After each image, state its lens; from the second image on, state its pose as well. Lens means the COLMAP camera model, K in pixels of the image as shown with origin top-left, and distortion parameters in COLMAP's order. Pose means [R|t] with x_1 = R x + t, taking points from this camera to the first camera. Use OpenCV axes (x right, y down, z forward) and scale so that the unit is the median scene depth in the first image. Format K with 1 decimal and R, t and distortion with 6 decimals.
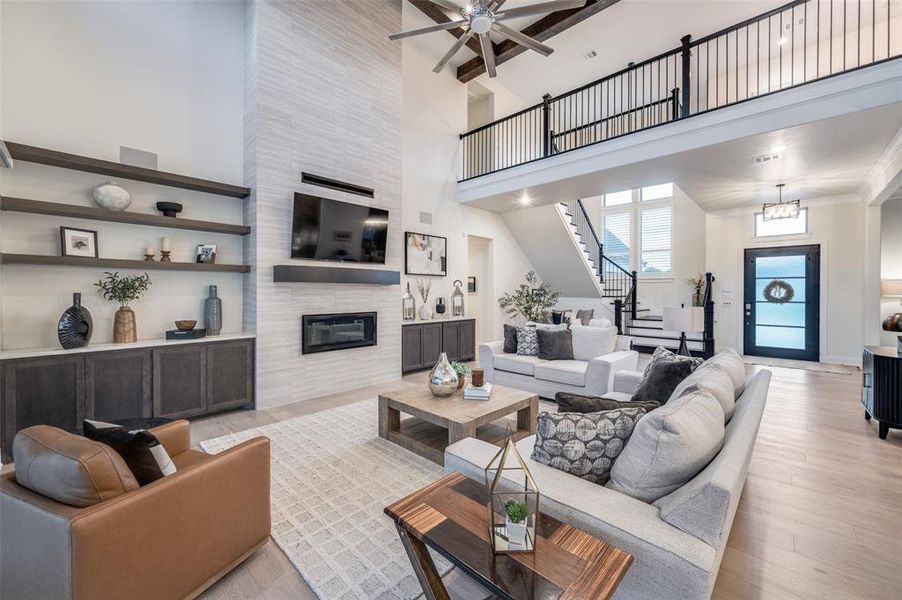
lens RADIAL K [[357.0, 0, 449.5], [0, 357.0, 294.2], [0, 0, 1]] dist [-0.002290, 0.000036]
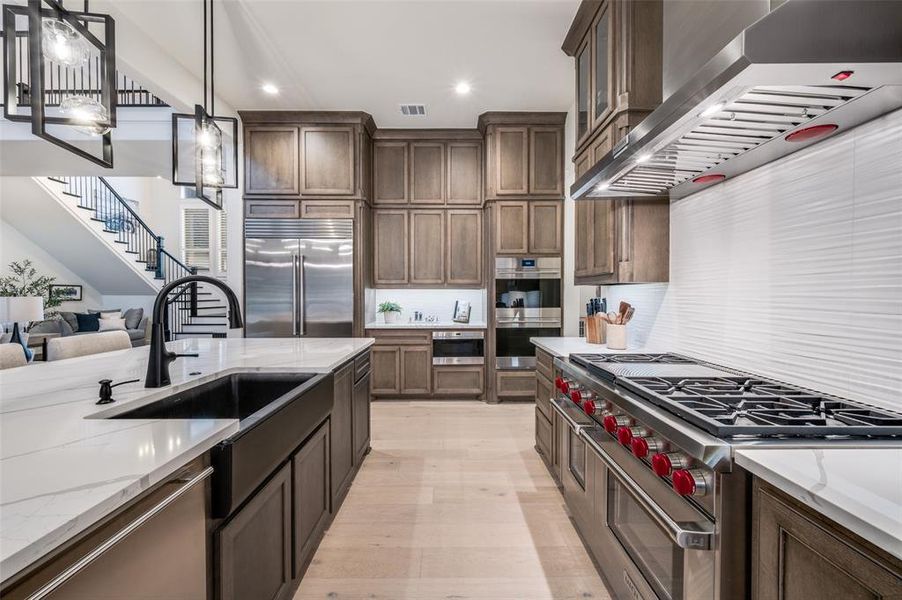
lens RADIAL K [[357.0, 0, 455.2], [0, 357.0, 301.3], [0, 0, 1]] dist [-0.002290, 0.000036]
pose [[0.722686, -0.011267, 0.691085, 0.448758], [0.004878, 0.999925, 0.011201, 0.025025], [-0.691160, -0.004724, 0.722687, -0.253038]]
